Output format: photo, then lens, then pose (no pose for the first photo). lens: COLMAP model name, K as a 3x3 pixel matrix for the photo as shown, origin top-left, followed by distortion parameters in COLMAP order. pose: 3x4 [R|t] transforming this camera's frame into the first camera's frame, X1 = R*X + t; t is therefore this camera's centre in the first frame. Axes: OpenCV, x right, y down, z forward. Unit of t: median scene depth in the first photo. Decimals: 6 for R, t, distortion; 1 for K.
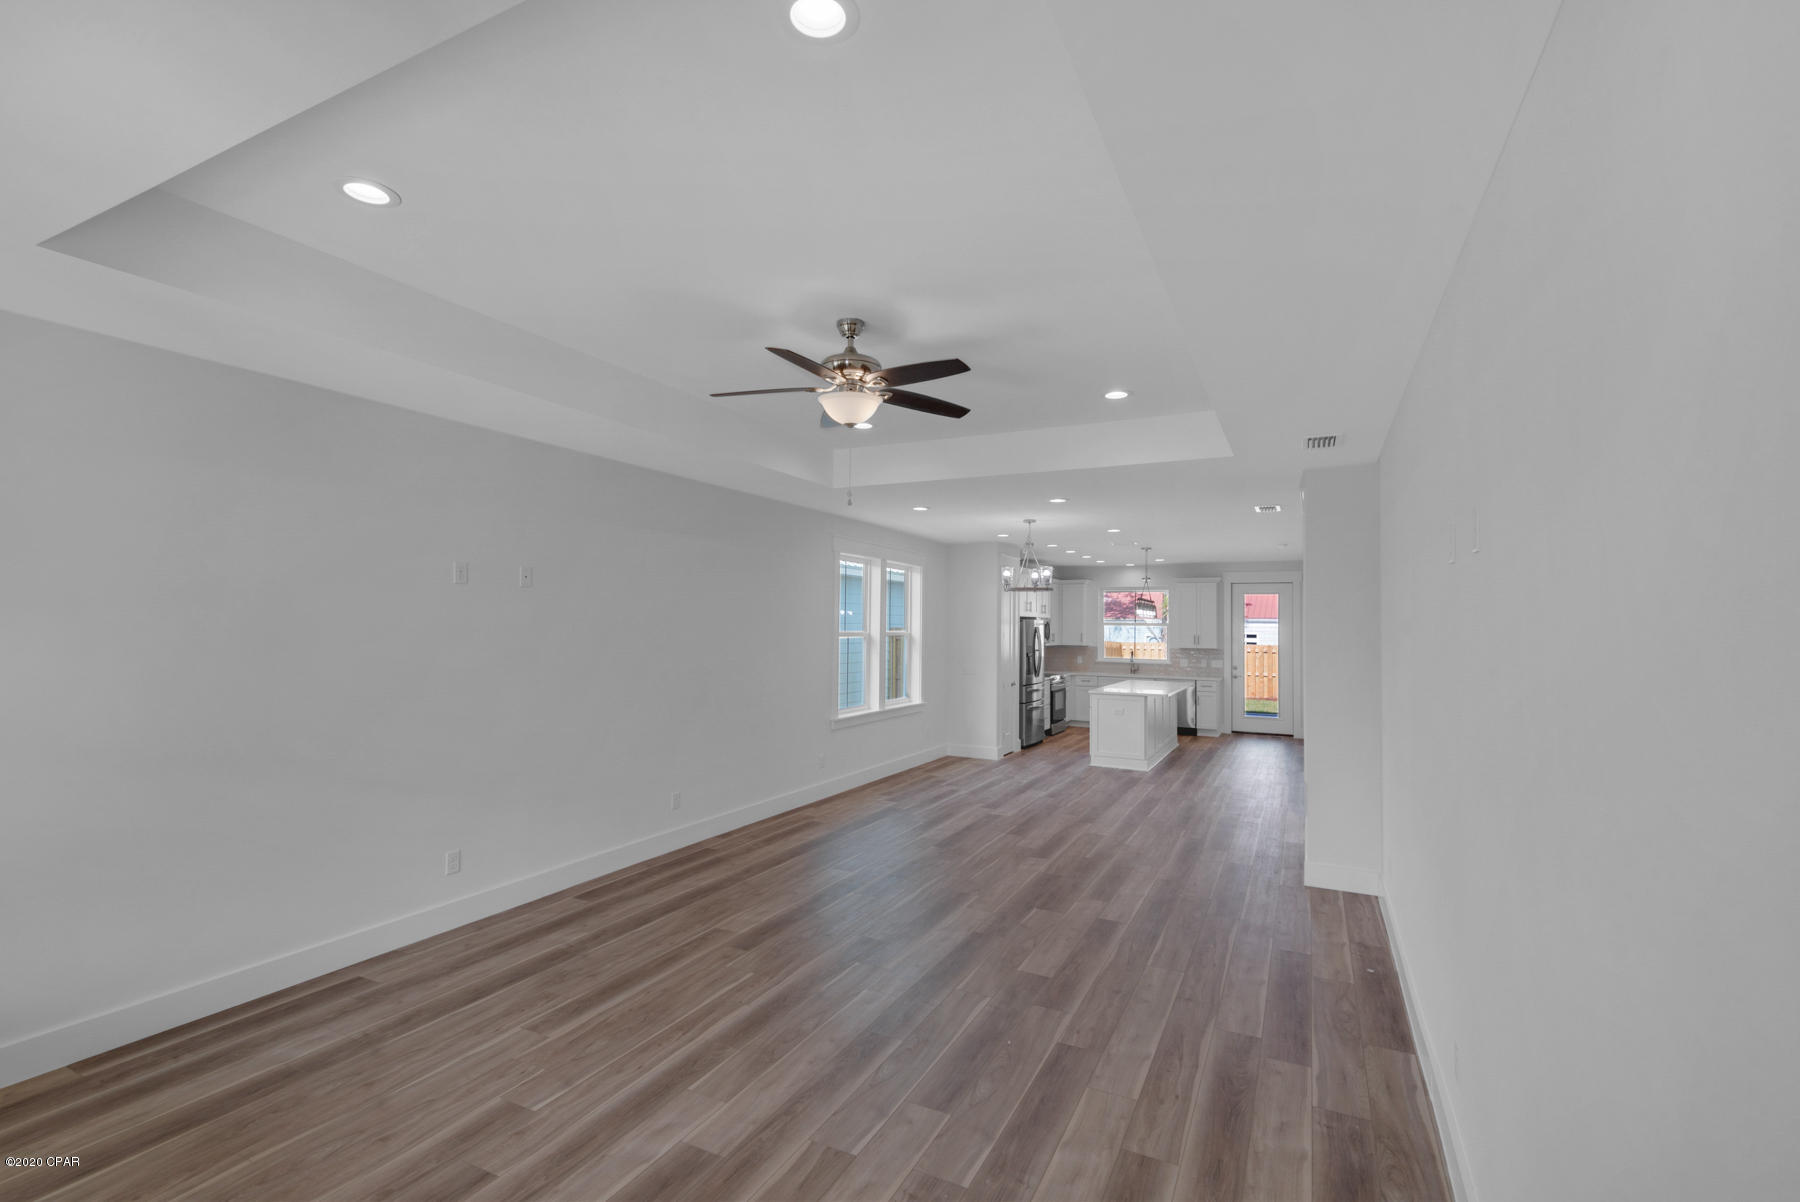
lens RADIAL K [[821.1, 0, 900.0], [0, 821.1, 601.0], [0, 0, 1]] dist [0.002032, -0.000713]
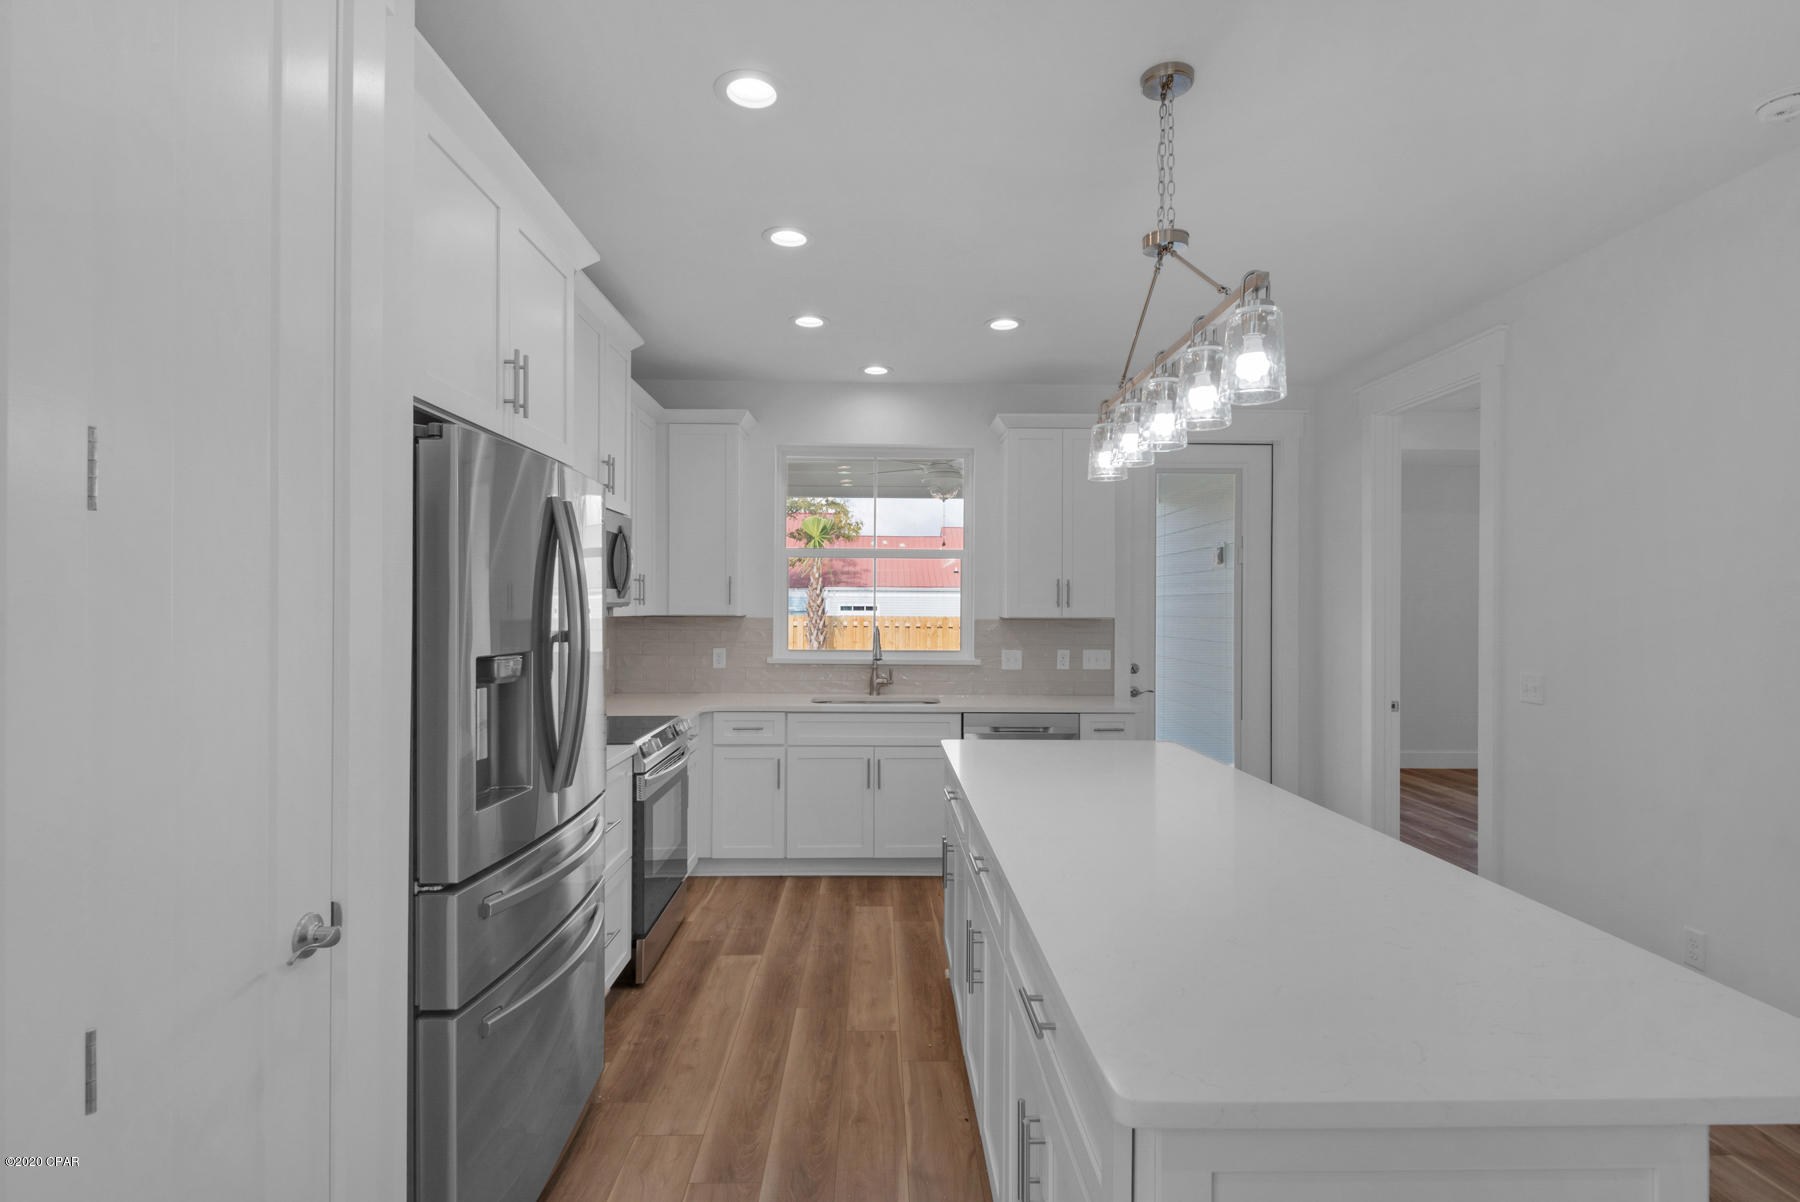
lens RADIAL K [[878.1, 0, 892.2], [0, 878.1, 603.4], [0, 0, 1]] dist [0.034776, -0.000036]
pose [[0.885855, -0.006073, 0.463922, 0.125411], [-0.008617, 0.999526, 0.029539, 0.041124], [-0.463881, -0.030165, 0.885384, 0.705164]]
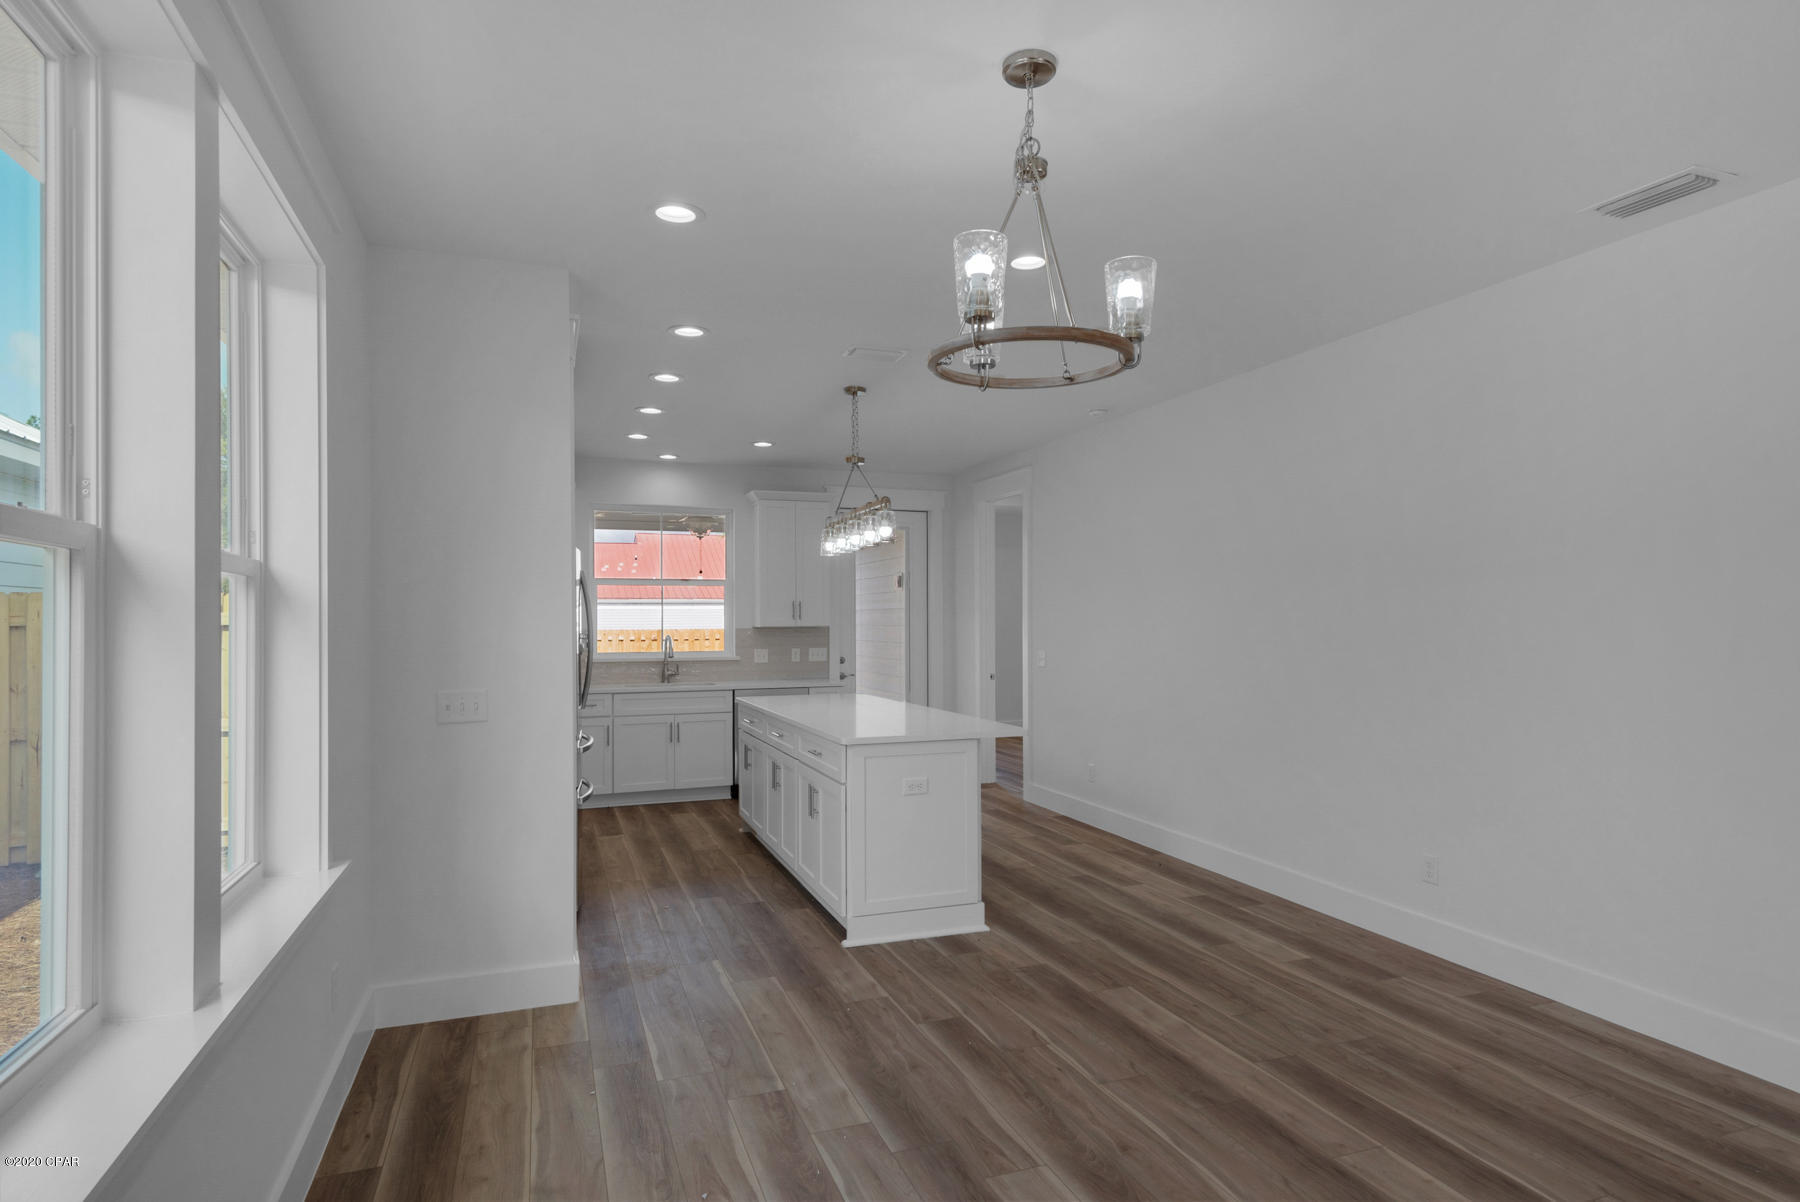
lens RADIAL K [[998.4, 0, 904.1], [0, 998.4, 607.3], [0, 0, 1]] dist [0.026348, -0.000291]
pose [[0.683570, -0.008034, 0.729841, -0.056067], [-0.008778, 0.999777, 0.019227, 0.032511], [-0.729832, -0.019550, 0.683346, 0.515631]]
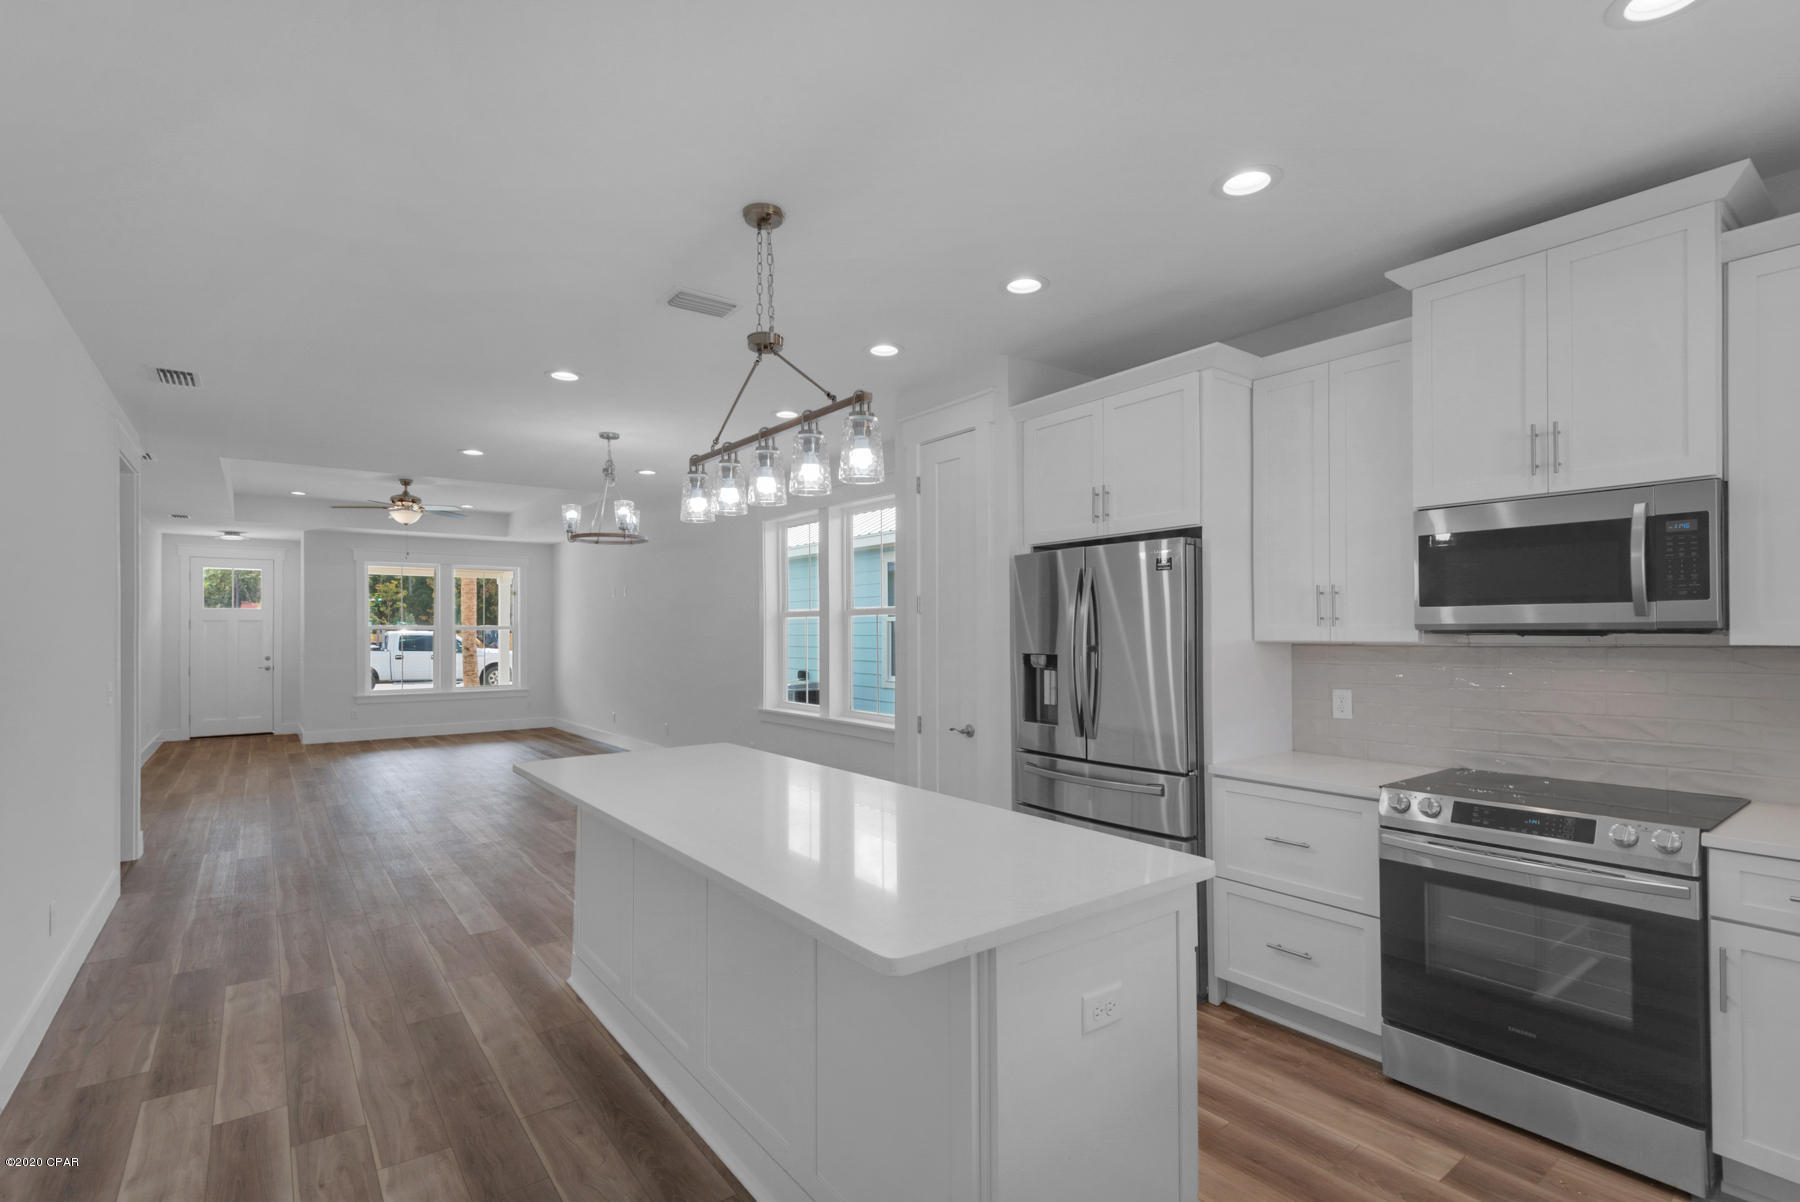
lens RADIAL K [[834.3, 0, 891.5], [0, 834.3, 605.3], [0, 0, 1]] dist [0.018187, -0.016510]
pose [[-0.447923, -0.037179, -0.893299, 0.412552], [0.026529, 0.998142, -0.054845, 0.052294], [0.893678, -0.048264, -0.446105, 0.944602]]
